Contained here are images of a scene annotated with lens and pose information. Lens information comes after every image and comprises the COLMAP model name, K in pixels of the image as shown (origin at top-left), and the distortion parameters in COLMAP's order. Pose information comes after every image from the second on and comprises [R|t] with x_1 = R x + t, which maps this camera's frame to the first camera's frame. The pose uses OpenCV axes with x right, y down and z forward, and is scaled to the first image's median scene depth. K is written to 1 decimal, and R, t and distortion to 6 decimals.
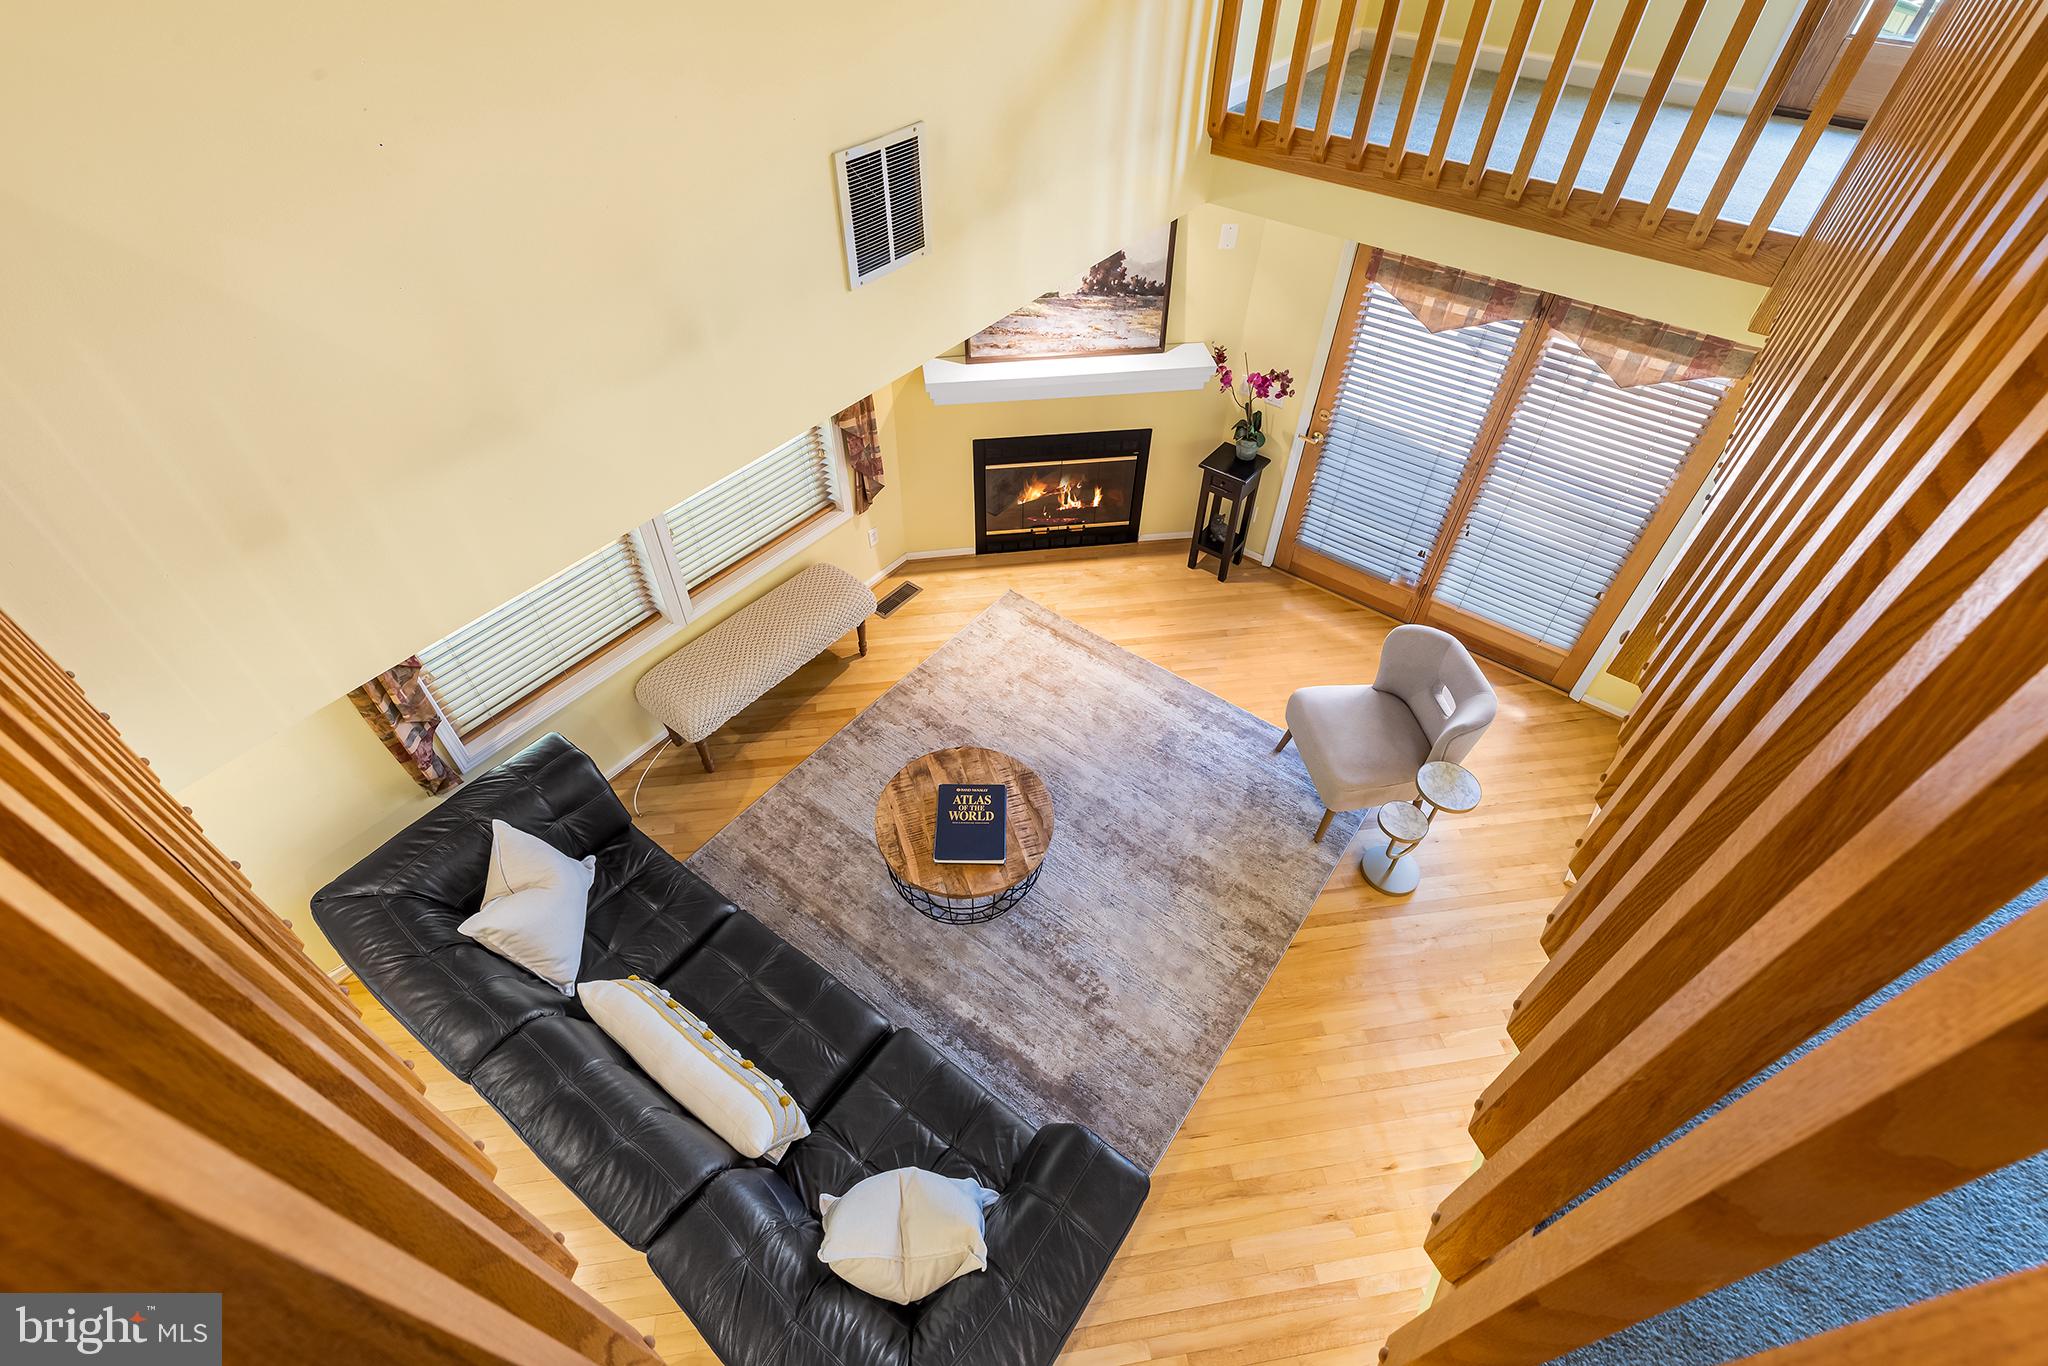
lens RADIAL K [[932.2, 0, 1029.2], [0, 932.2, 670.4], [0, 0, 1]] dist [0.002075, 0.000517]
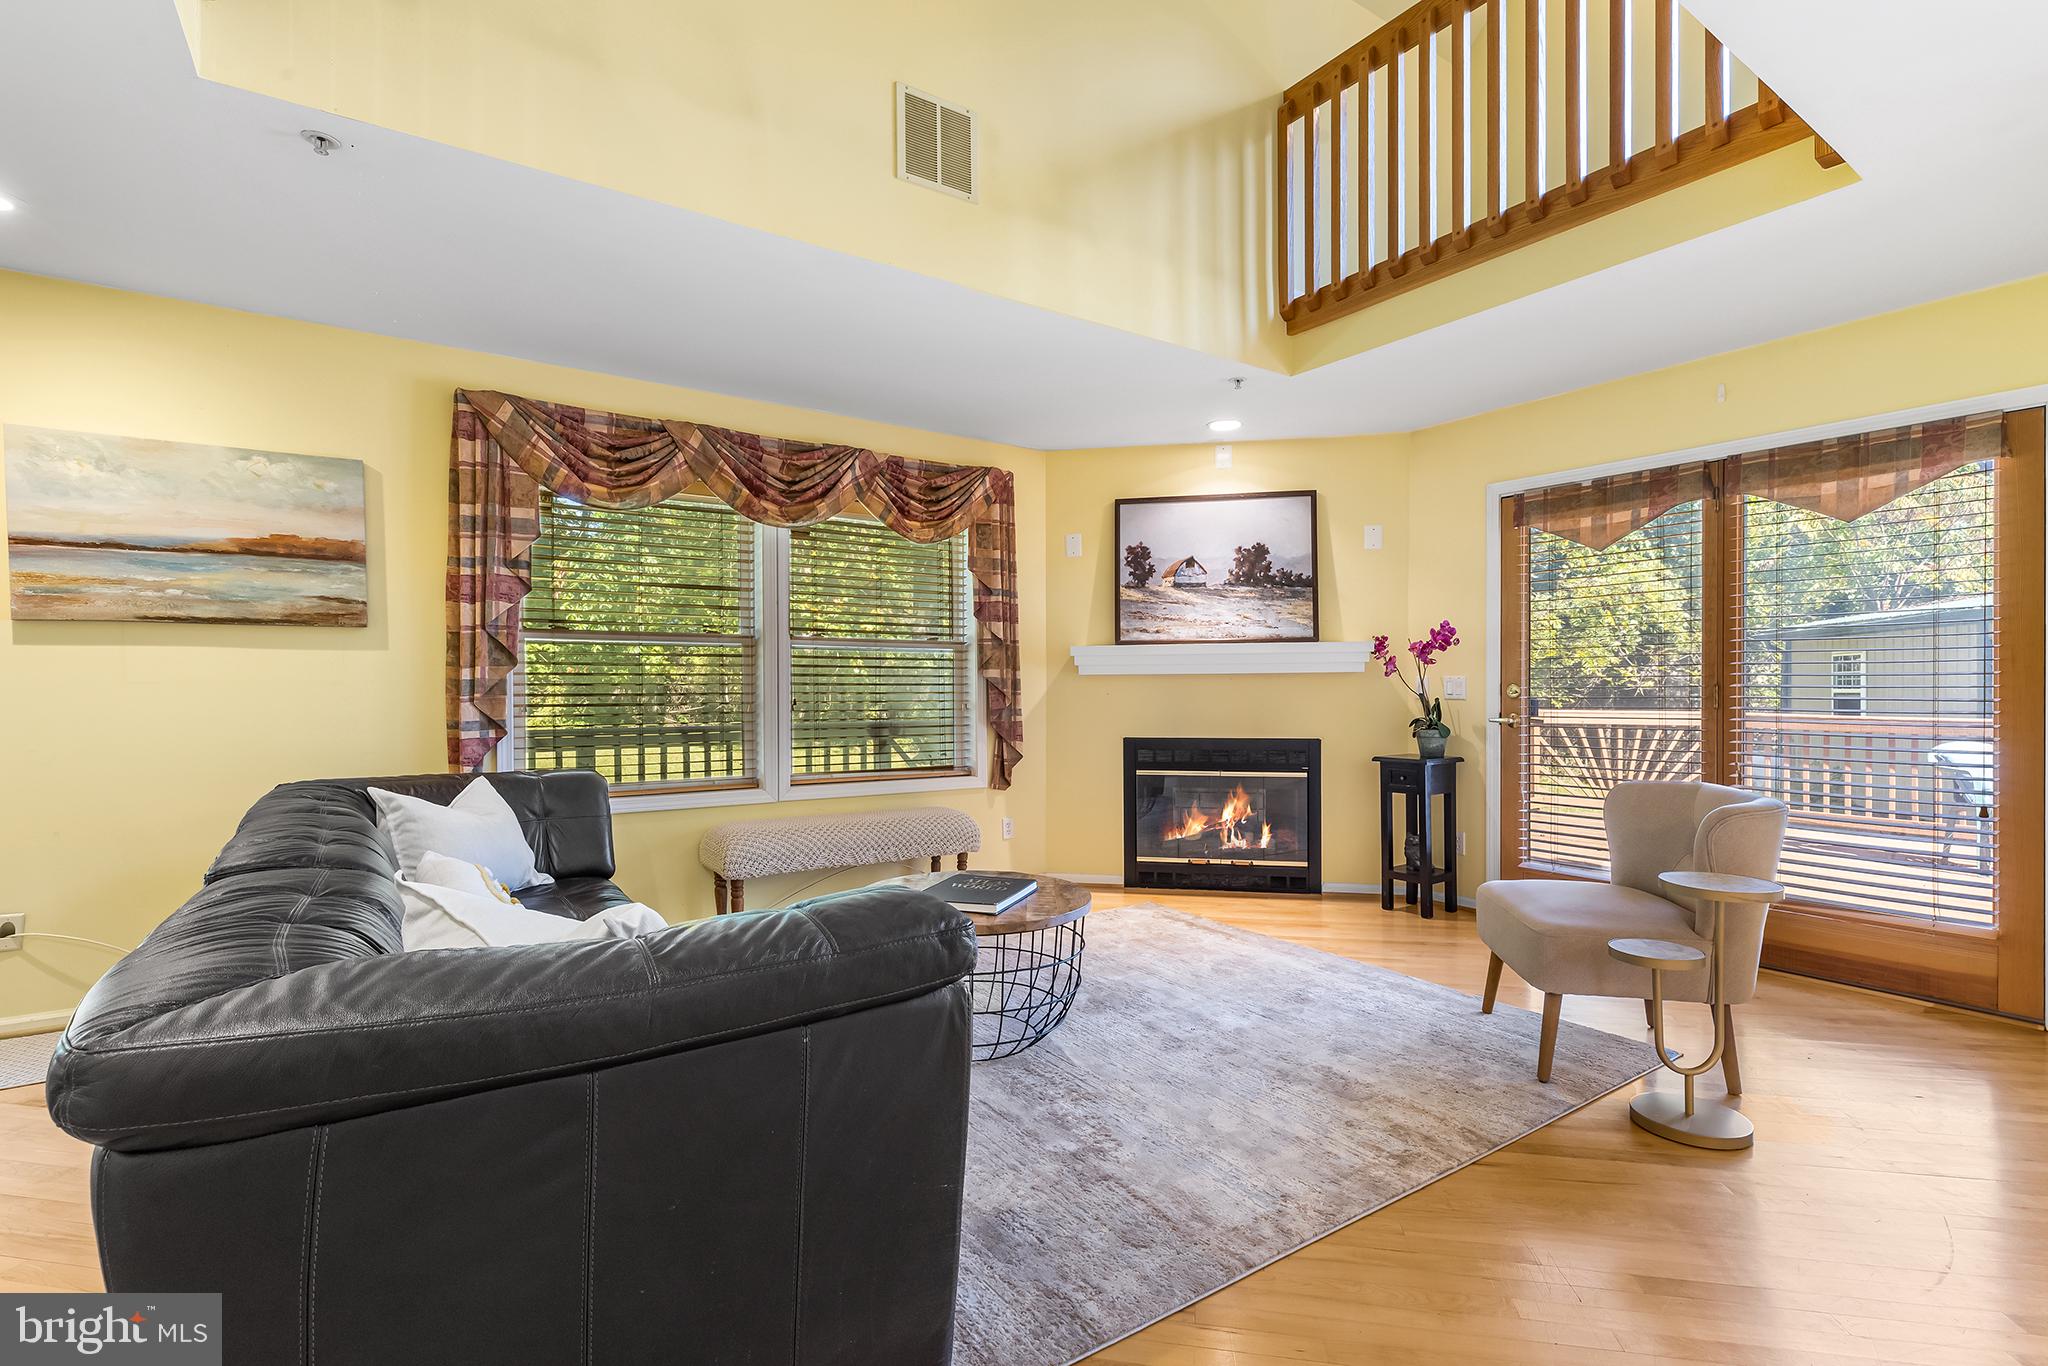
lens RADIAL K [[940.9, 0, 1024.0], [0, 940.9, 683.0], [0, 0, 1]] dist [0.001097, -0.000421]
pose [[0.944648, -0.023737, -0.327226, 0.180425], [-0.215722, 0.706529, -0.674004, 0.435251], [0.247193, 0.707286, 0.662300, 0.311223]]
